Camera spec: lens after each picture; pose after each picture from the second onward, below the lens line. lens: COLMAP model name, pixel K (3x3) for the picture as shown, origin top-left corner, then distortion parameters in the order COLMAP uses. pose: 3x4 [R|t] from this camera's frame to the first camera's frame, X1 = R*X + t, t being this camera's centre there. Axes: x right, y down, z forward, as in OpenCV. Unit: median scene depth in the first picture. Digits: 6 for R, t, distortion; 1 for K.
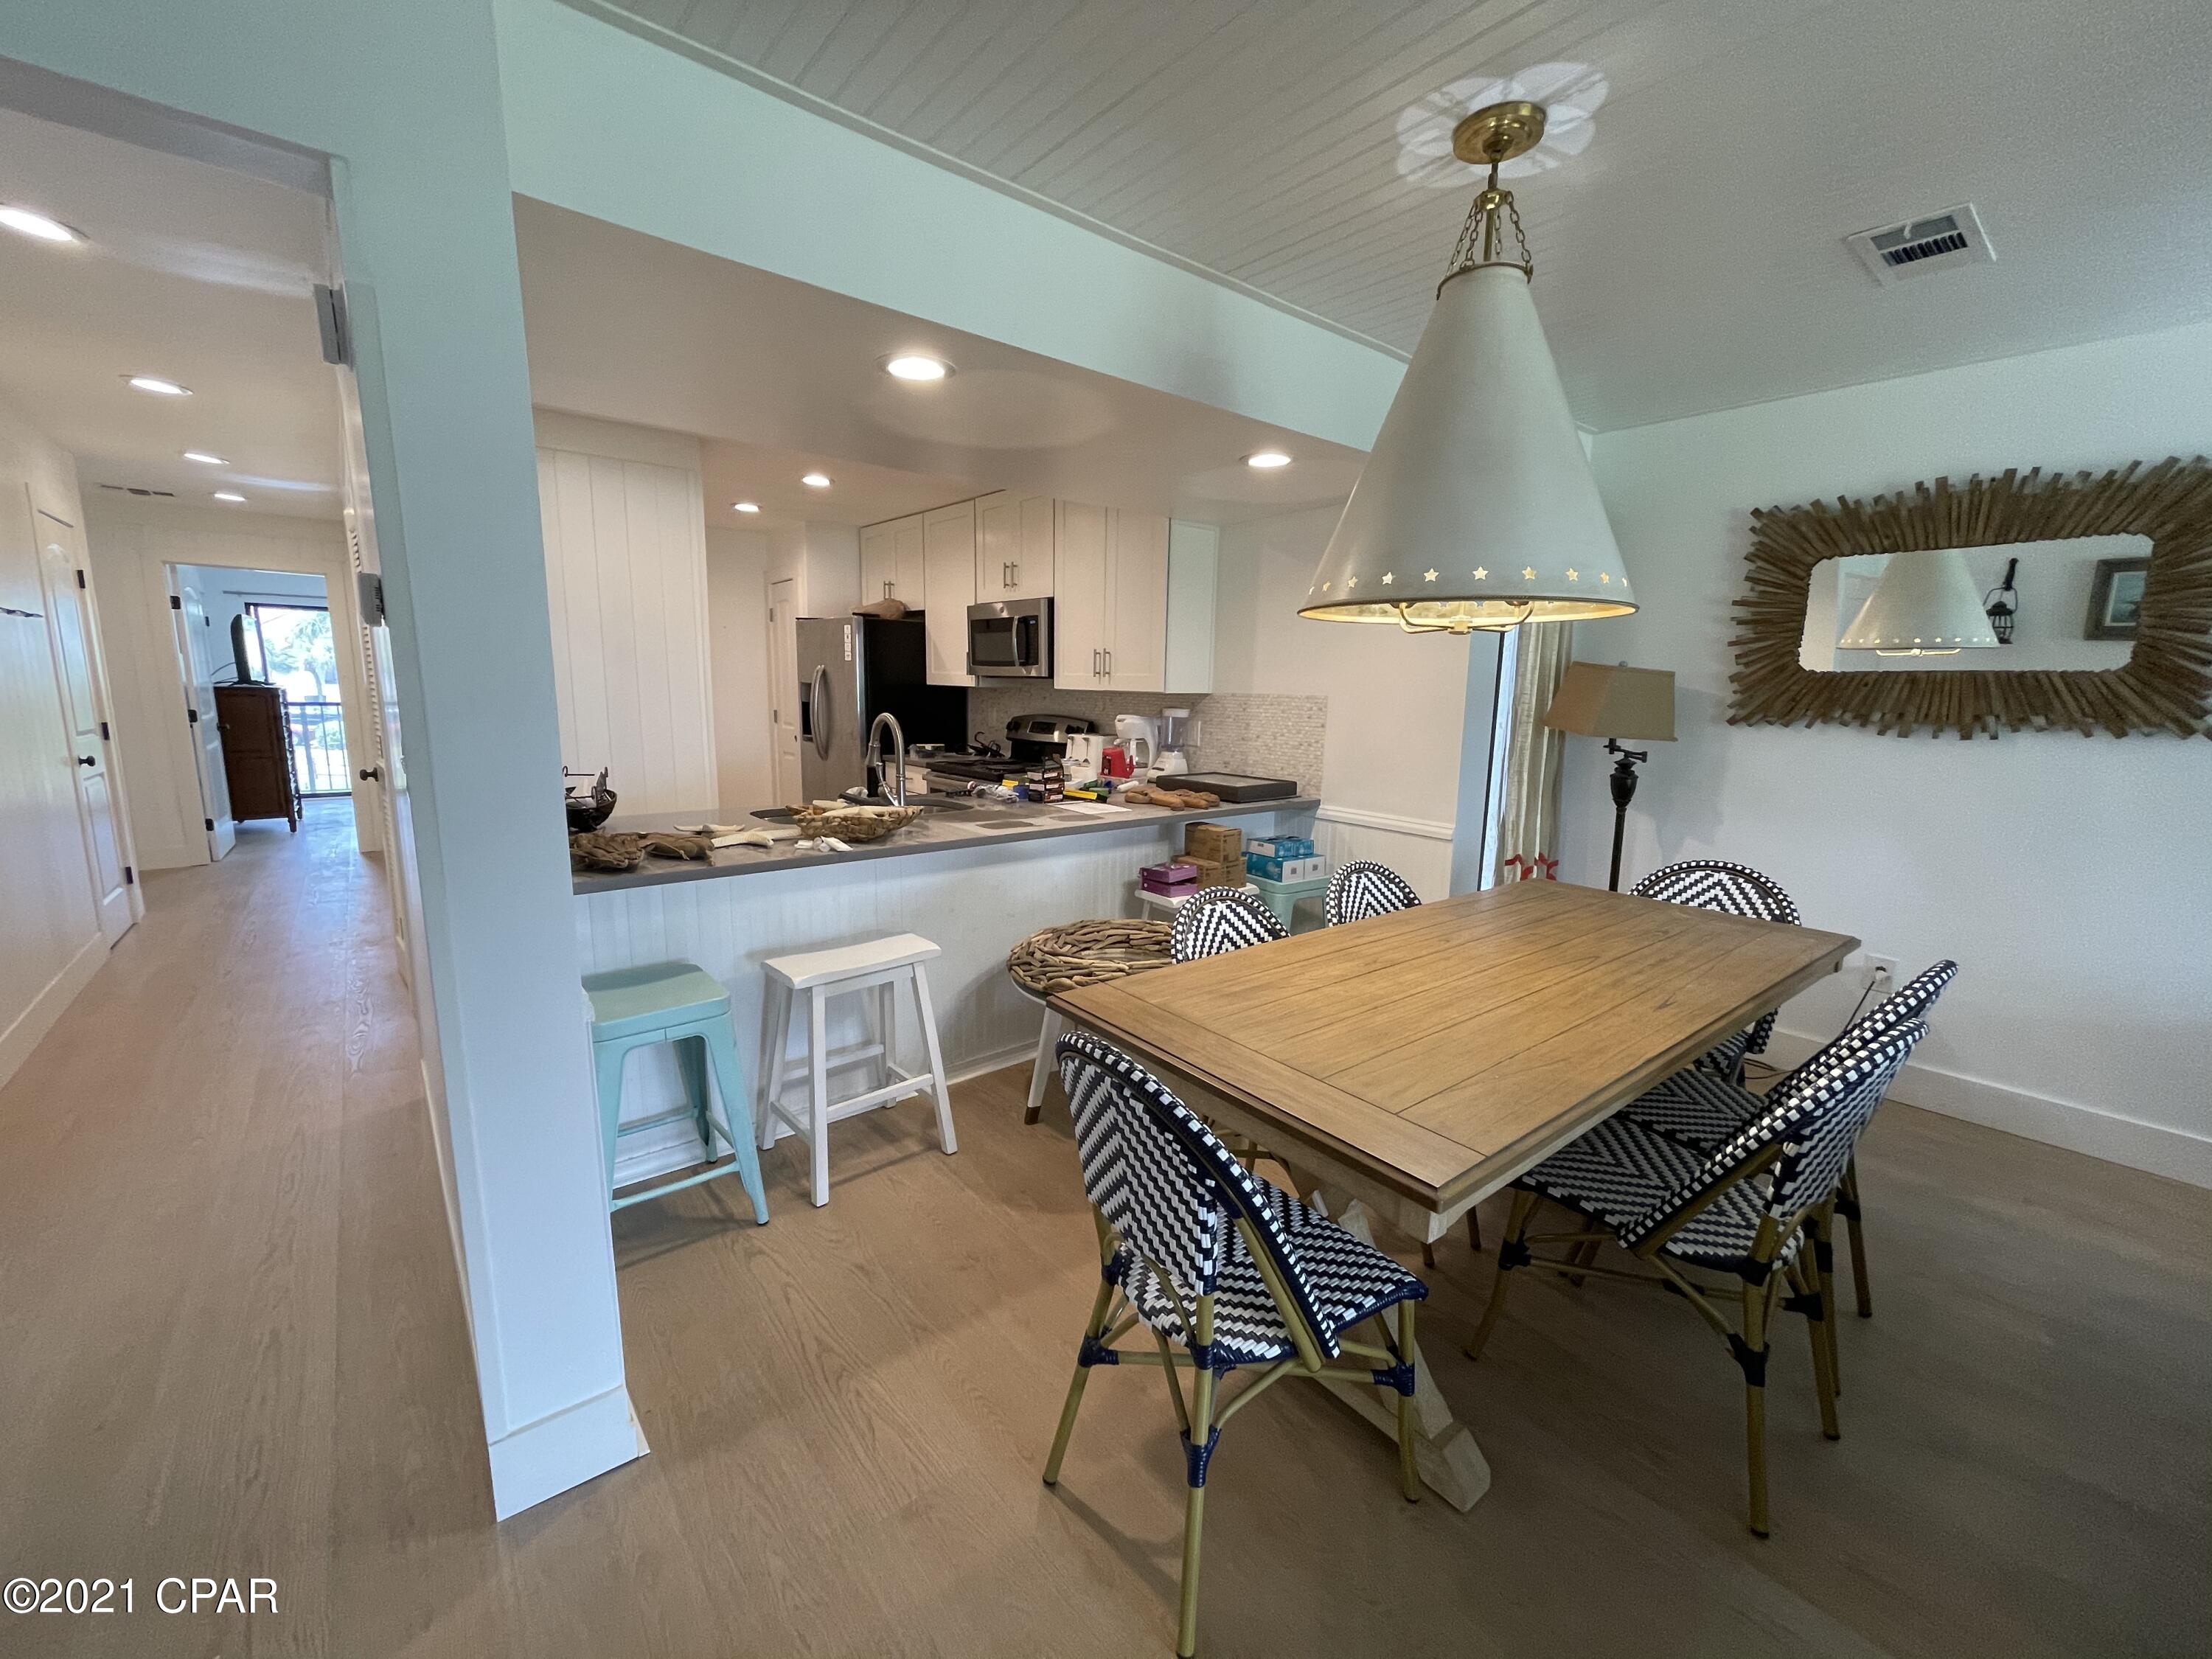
lens RADIAL K [[893.3, 0, 1102.6], [0, 893.3, 837.8], [0, 0, 1]] dist [-0.005479, 0.001373]
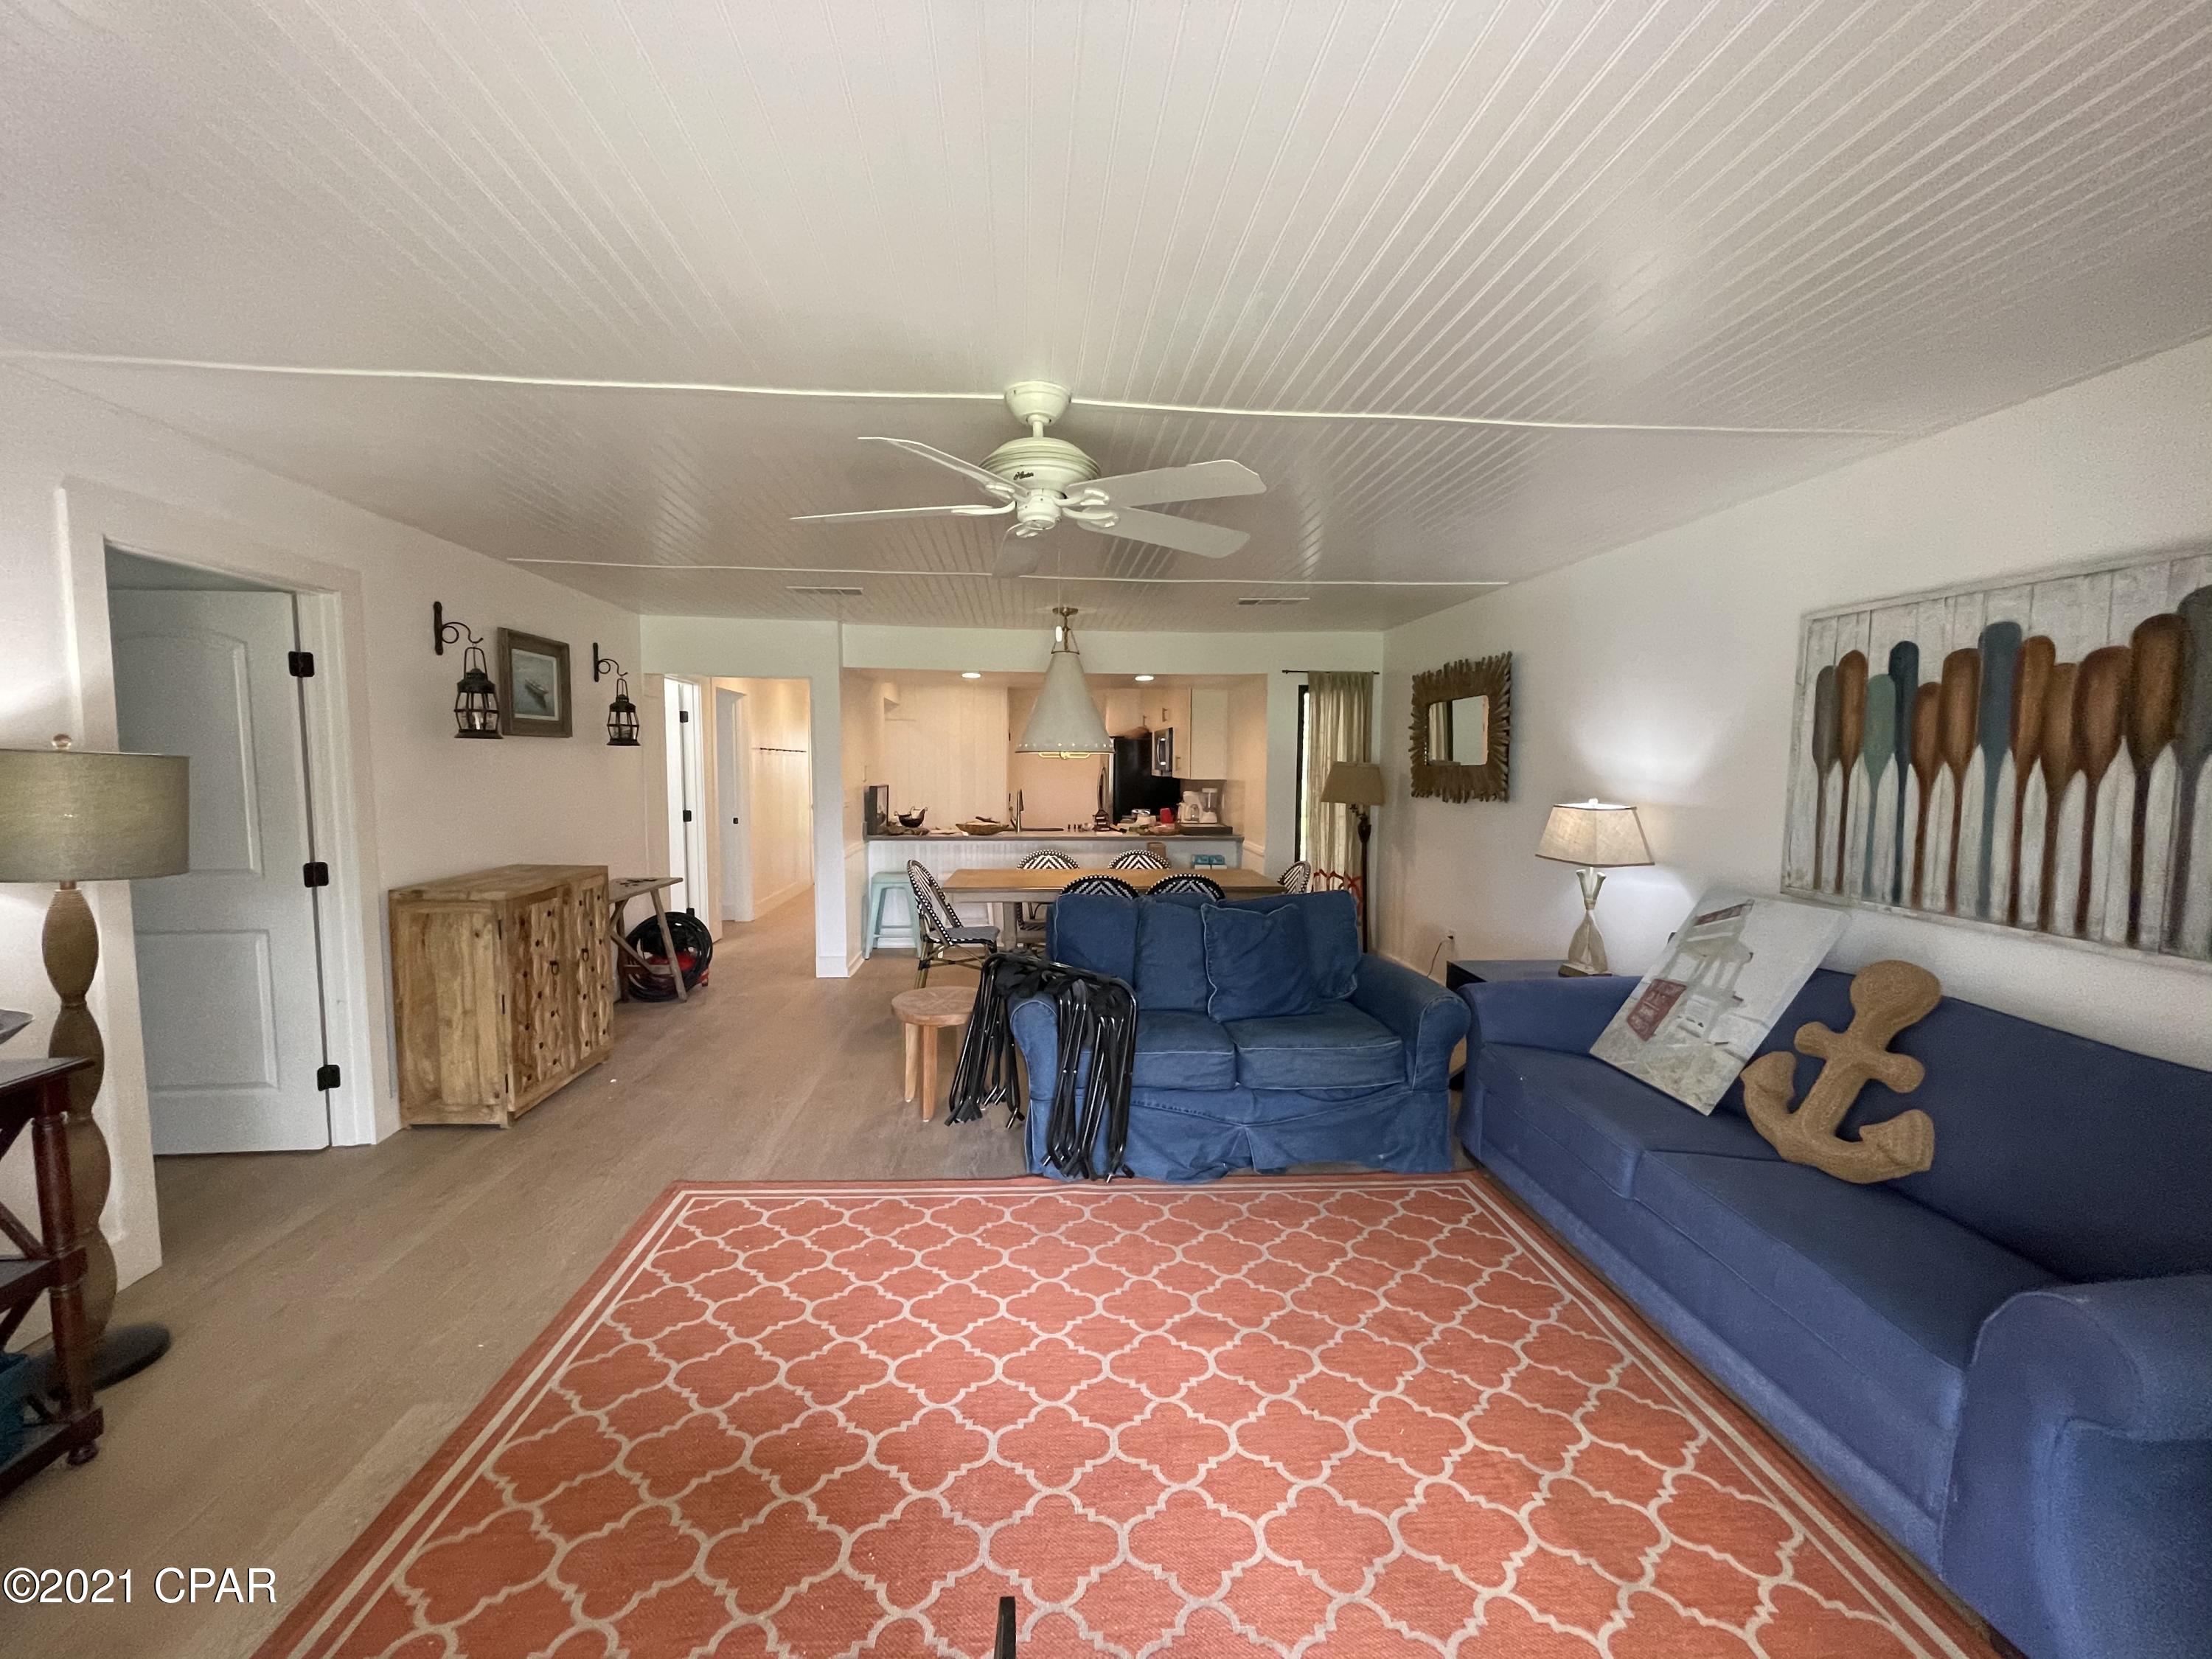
lens RADIAL K [[893.3, 0, 1095.6], [0, 893.3, 839.9], [0, 0, 1]] dist [-0.005479, 0.001373]
pose [[0.820142, 0.034140, -0.571140, 1.253590], [-0.088720, 0.993733, -0.067999, 0.134964], [0.565239, 0.106440, 0.818031, -0.791598]]
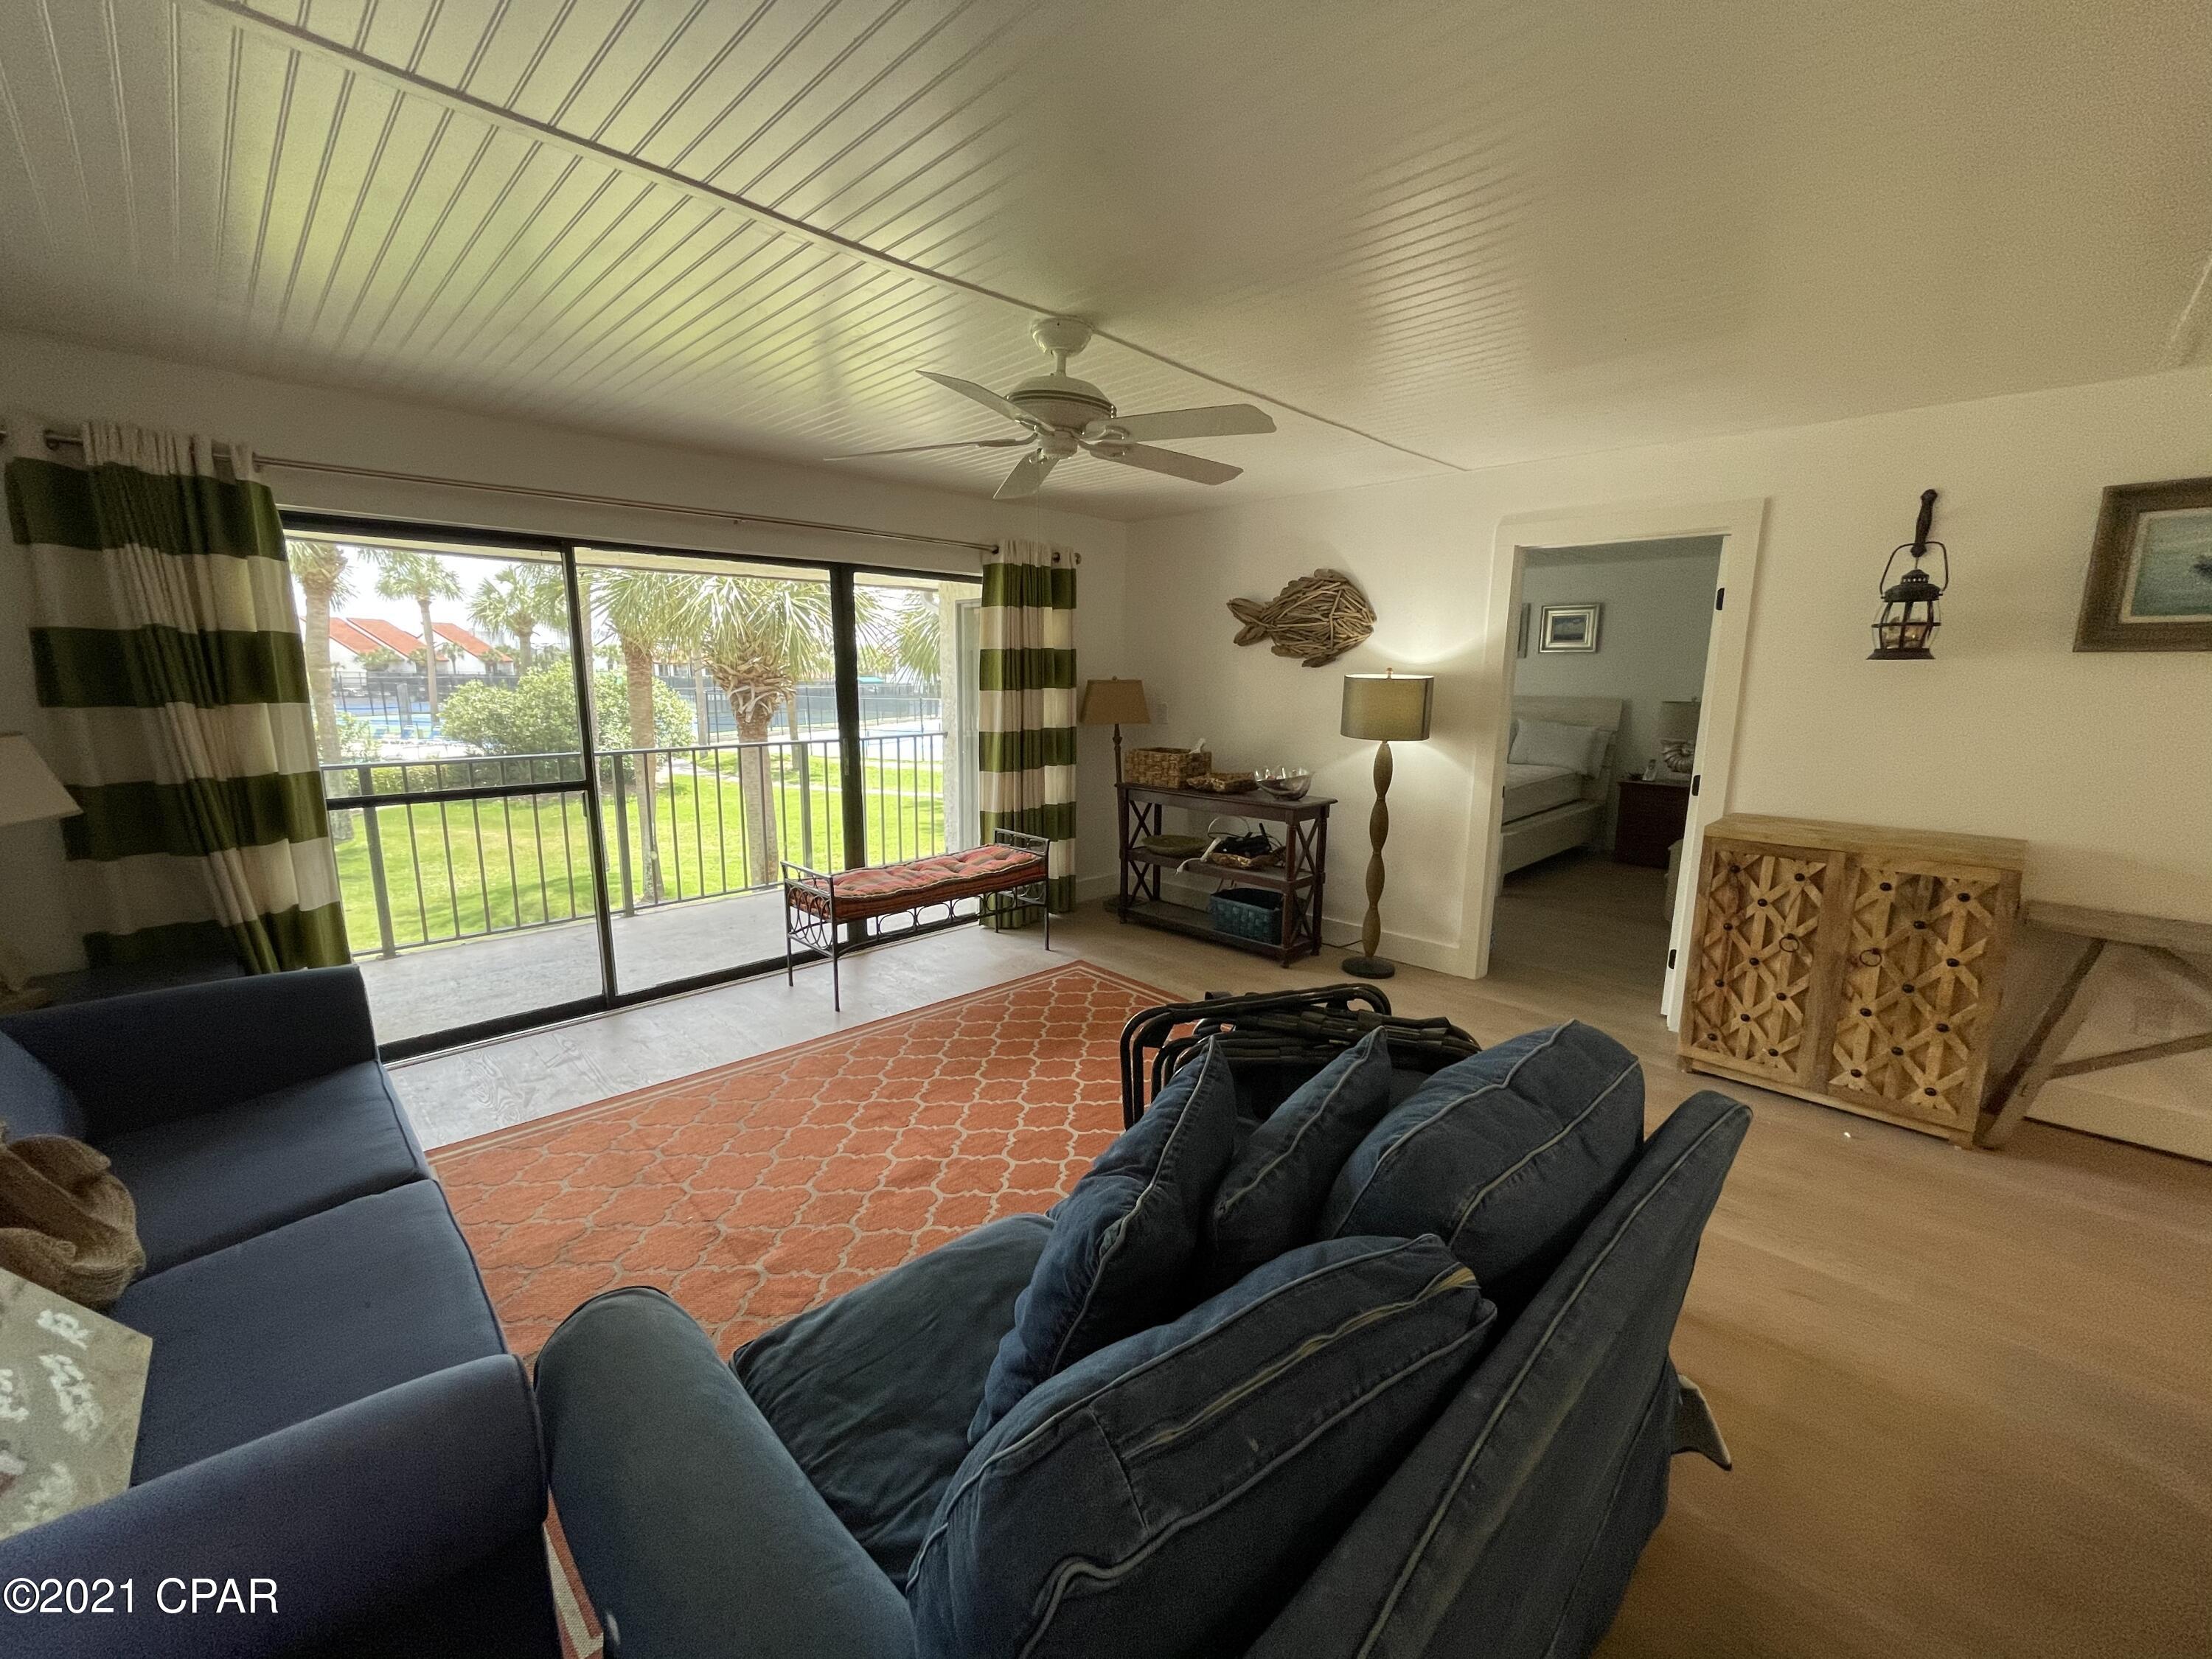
lens RADIAL K [[893.3, 0, 1095.1], [0, 893.3, 827.4], [0, 0, 1]] dist [-0.005479, 0.001373]
pose [[-0.994979, -0.009344, -0.099652, 0.840444], [-0.042584, 0.940545, 0.336988, -0.119160], [0.090578, 0.339540, -0.936220, 0.586798]]
